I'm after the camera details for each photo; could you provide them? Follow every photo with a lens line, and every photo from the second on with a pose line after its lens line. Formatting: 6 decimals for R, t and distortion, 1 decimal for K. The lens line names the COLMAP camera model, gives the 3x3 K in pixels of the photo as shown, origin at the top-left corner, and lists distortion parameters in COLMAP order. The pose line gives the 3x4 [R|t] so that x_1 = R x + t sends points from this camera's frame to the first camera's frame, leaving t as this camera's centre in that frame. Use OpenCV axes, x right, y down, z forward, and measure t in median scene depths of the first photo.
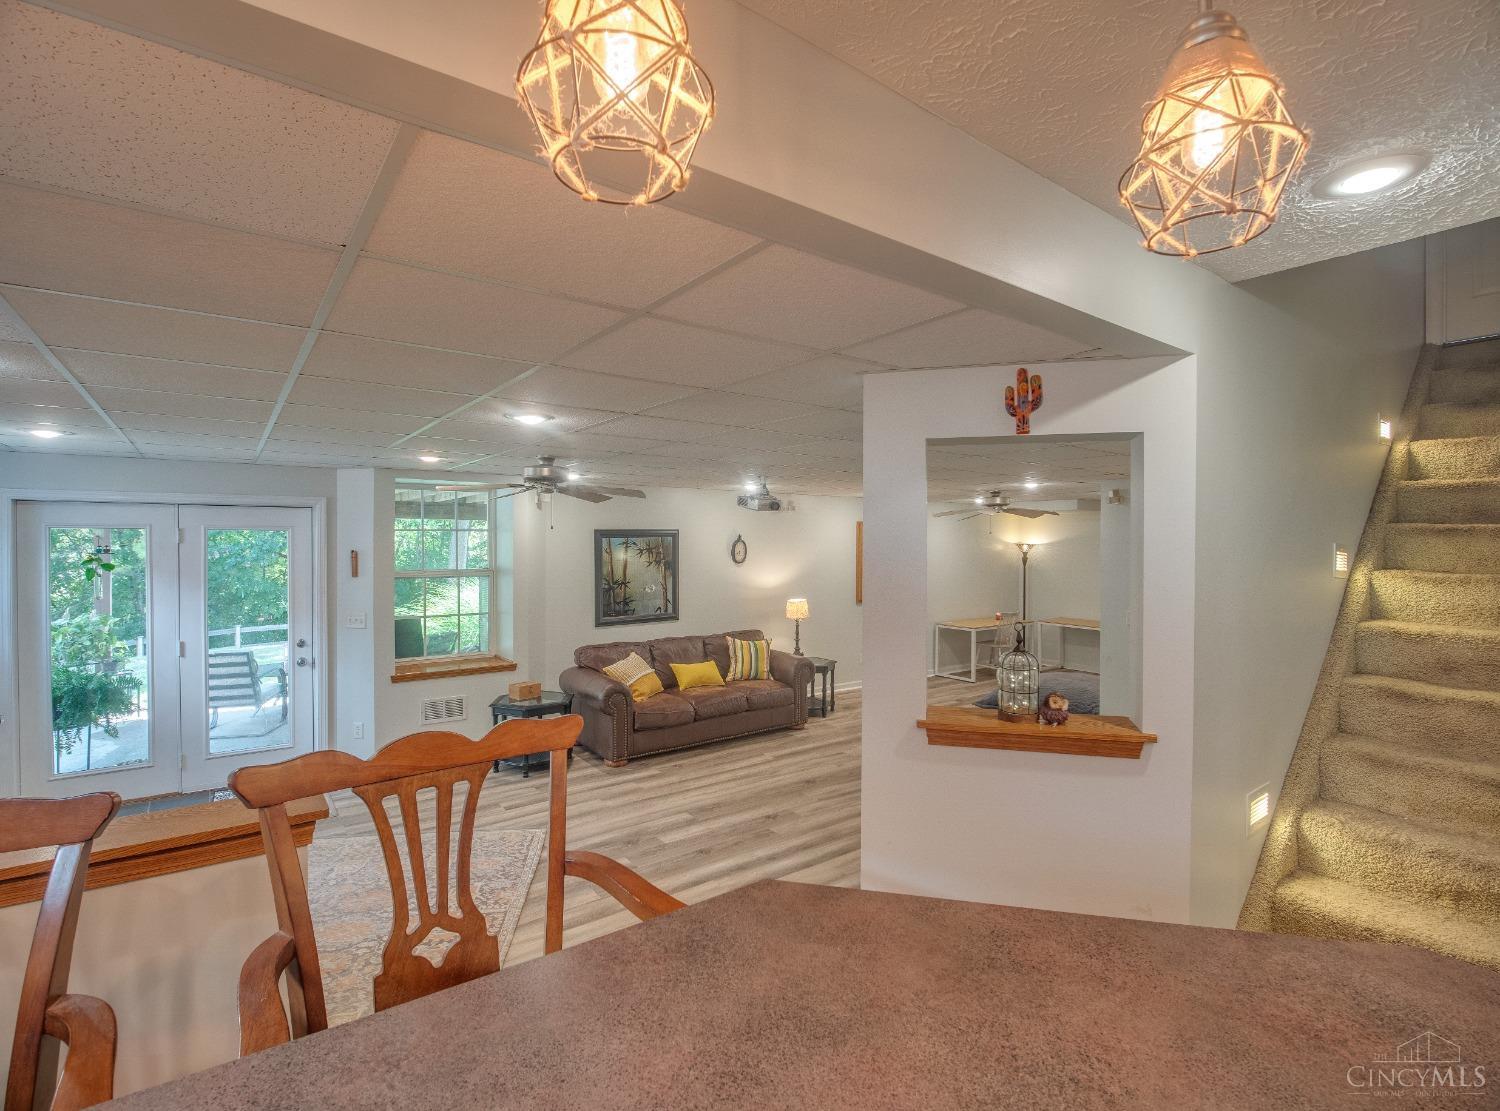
lens RADIAL K [[716.3, 0, 741.7], [0, 716.3, 551.7], [0, 0, 1]] dist [0.000859, -0.012348]
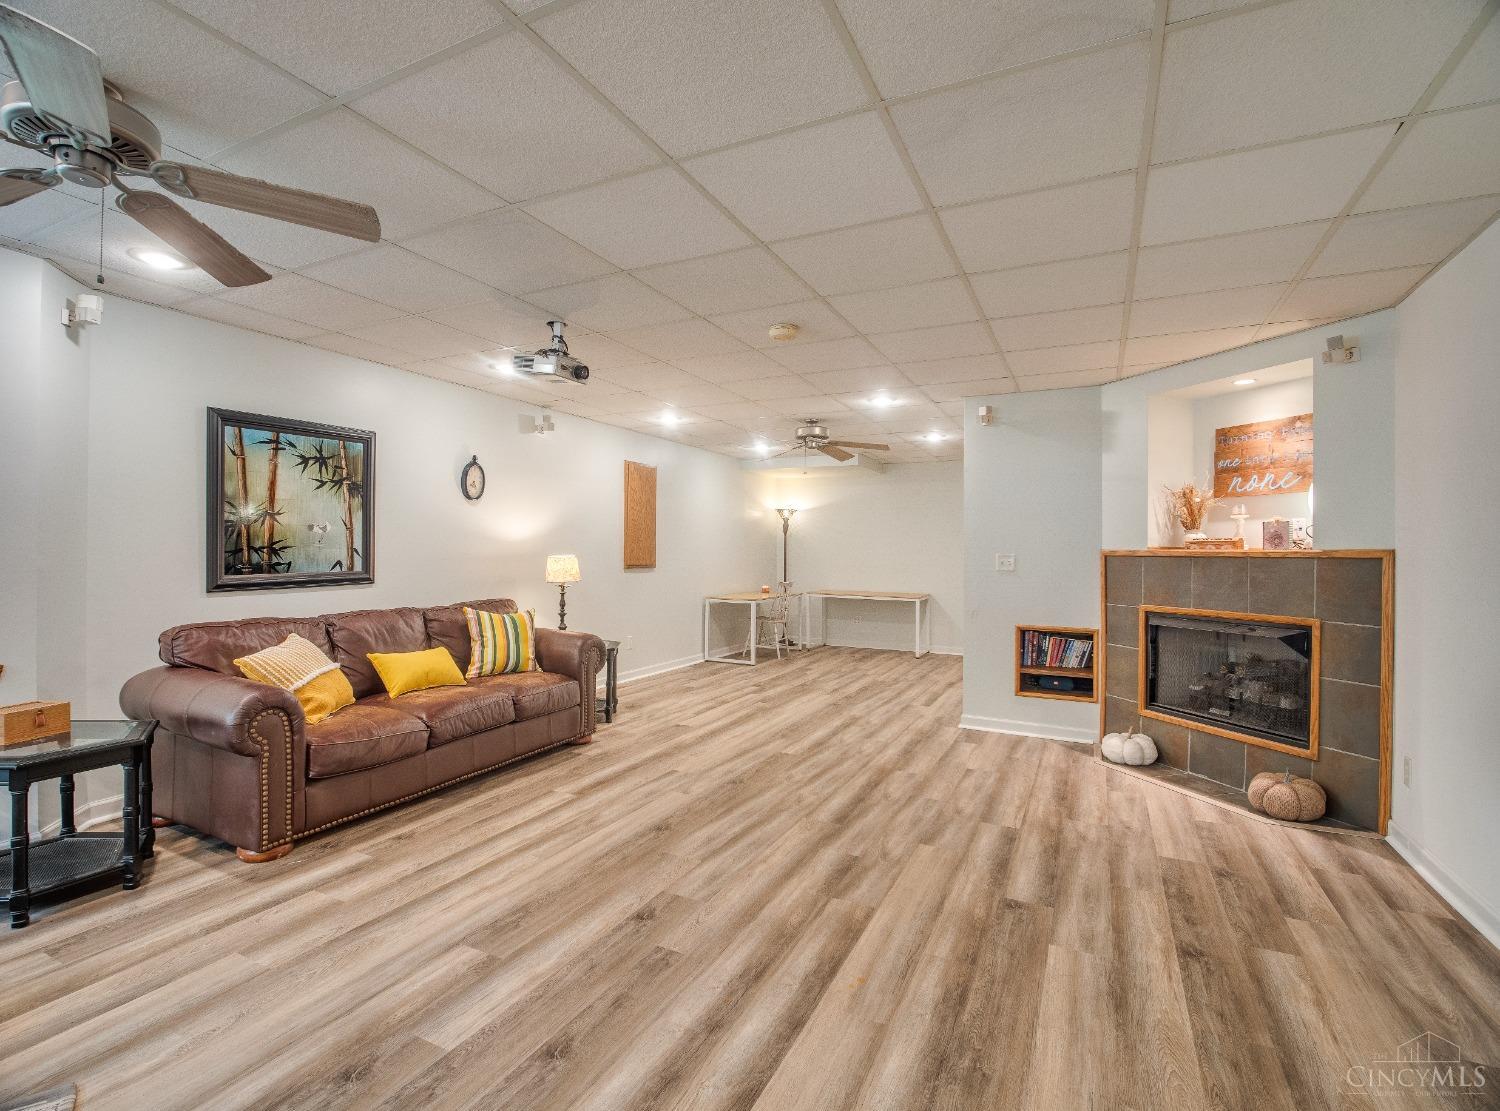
lens RADIAL K [[716.3, 0, 741.7], [0, 716.3, 551.7], [0, 0, 1]] dist [0.000859, -0.012348]
pose [[0.892956, 0.005453, 0.450111, -0.091376], [-0.001120, 0.999950, -0.009893, 0.081356], [-0.450142, 0.008329, 0.892918, 0.360807]]
